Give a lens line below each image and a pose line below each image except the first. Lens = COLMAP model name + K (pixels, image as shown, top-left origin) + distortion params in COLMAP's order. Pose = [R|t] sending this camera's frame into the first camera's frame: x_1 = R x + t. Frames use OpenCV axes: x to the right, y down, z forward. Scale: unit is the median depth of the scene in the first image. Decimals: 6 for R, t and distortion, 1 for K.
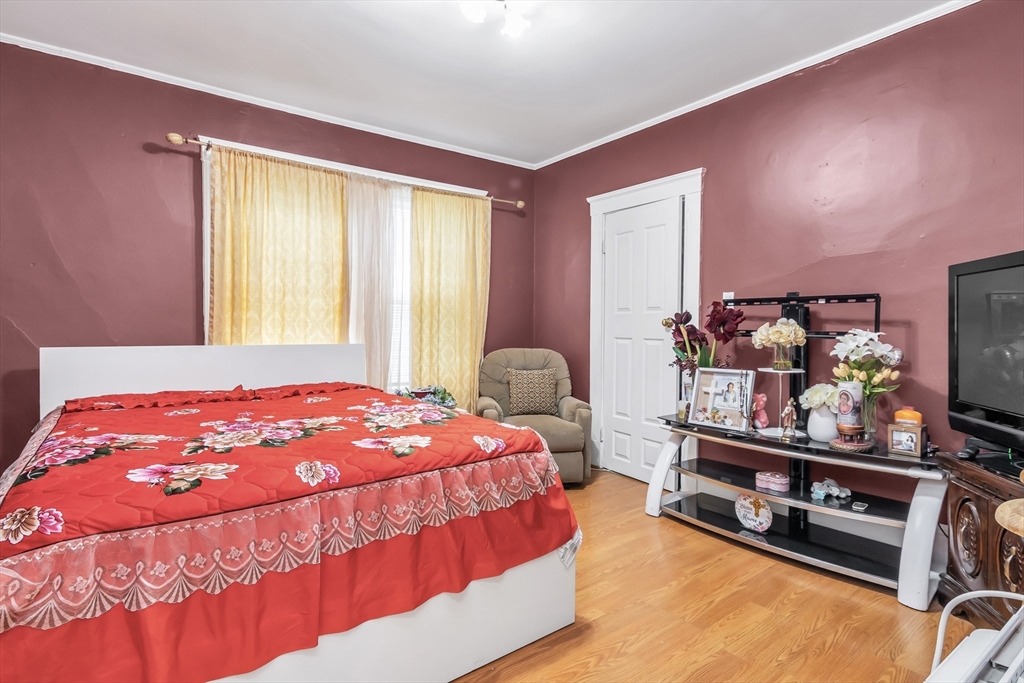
lens RADIAL K [[511.7, 0, 510.3], [0, 511.7, 333.2], [0, 0, 1]] dist [0.001891, 0.000691]
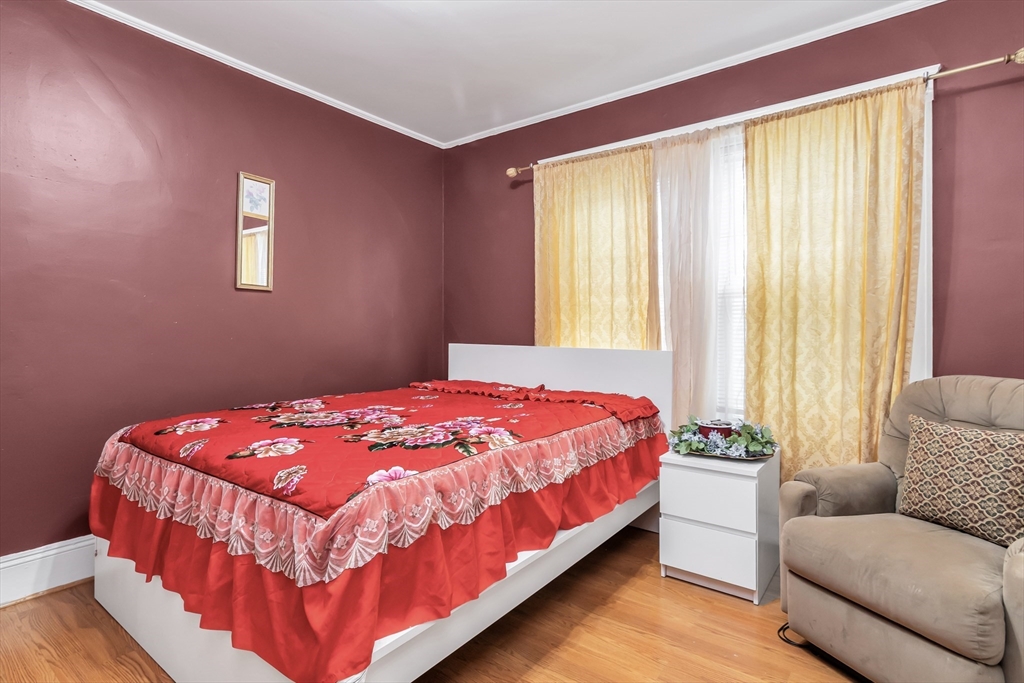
lens RADIAL K [[511.7, 0, 515.3], [0, 511.7, 325.0], [0, 0, 1]] dist [0.001891, 0.000691]
pose [[0.269910, -0.007457, -0.962857, 0.483565], [-0.011339, 0.999876, -0.010922, -0.009806], [0.962819, 0.013865, 0.269792, 0.670281]]
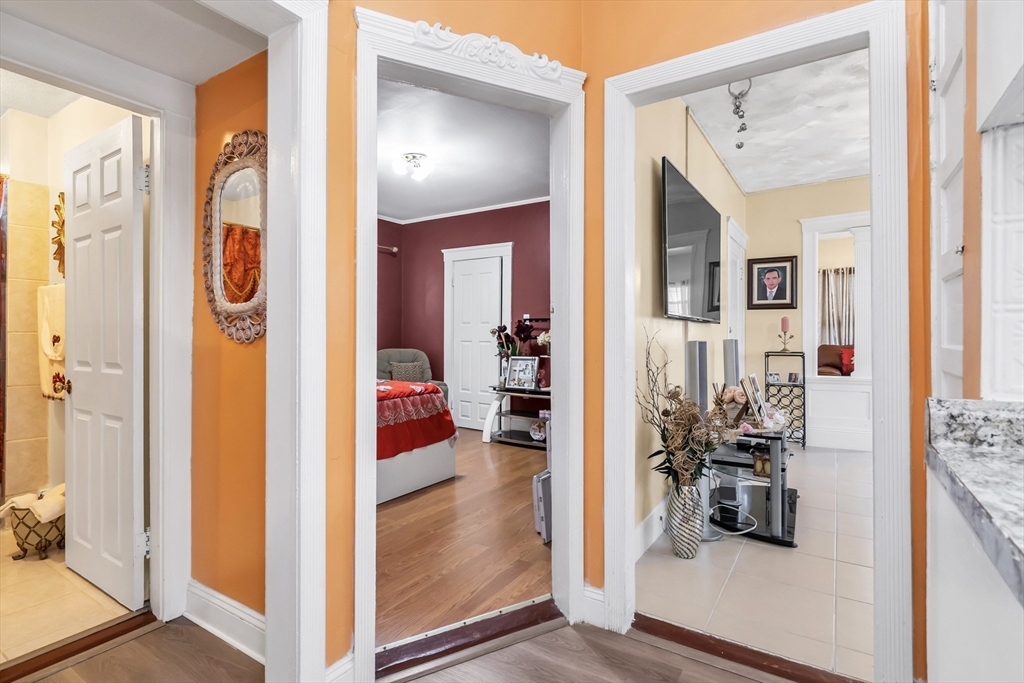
lens RADIAL K [[511.7, 0, 509.9], [0, 511.7, 336.6], [0, 0, 1]] dist [0.001891, 0.000691]
pose [[0.939060, -0.000516, 0.343753, -0.245210], [0.004289, 0.999939, -0.010216, 0.015021], [-0.343726, 0.011067, 0.939005, -0.666622]]
